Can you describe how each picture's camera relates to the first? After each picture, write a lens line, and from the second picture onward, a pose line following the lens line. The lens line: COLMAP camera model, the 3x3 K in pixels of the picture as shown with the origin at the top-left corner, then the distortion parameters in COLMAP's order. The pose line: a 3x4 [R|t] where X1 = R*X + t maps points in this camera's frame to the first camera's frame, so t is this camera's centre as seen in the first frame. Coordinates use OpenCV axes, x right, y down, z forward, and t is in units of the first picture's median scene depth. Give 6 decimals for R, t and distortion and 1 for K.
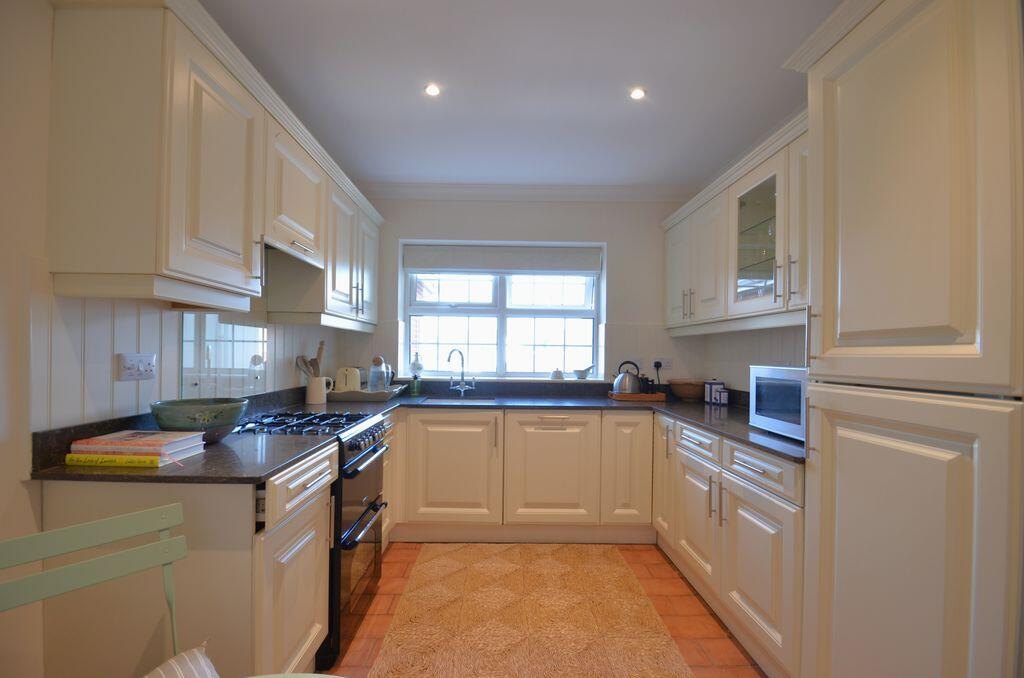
lens RADIAL K [[442.8, 0, 489.5], [0, 442.8, 352.3], [0, 0, 1]] dist [0.000606, -0.008845]
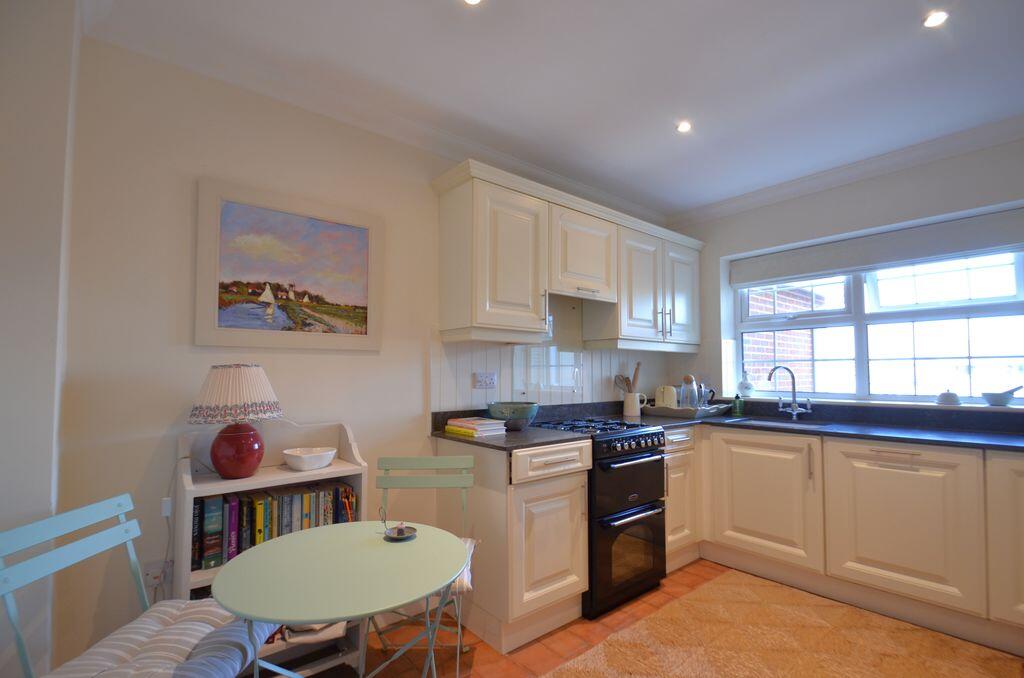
lens RADIAL K [[442.8, 0, 489.5], [0, 442.8, 352.3], [0, 0, 1]] dist [0.000606, -0.008845]
pose [[0.622806, -0.048651, -0.780862, 0.302588], [0.008145, 0.998414, -0.055709, 0.011053], [0.782334, 0.028335, 0.622215, -0.023691]]
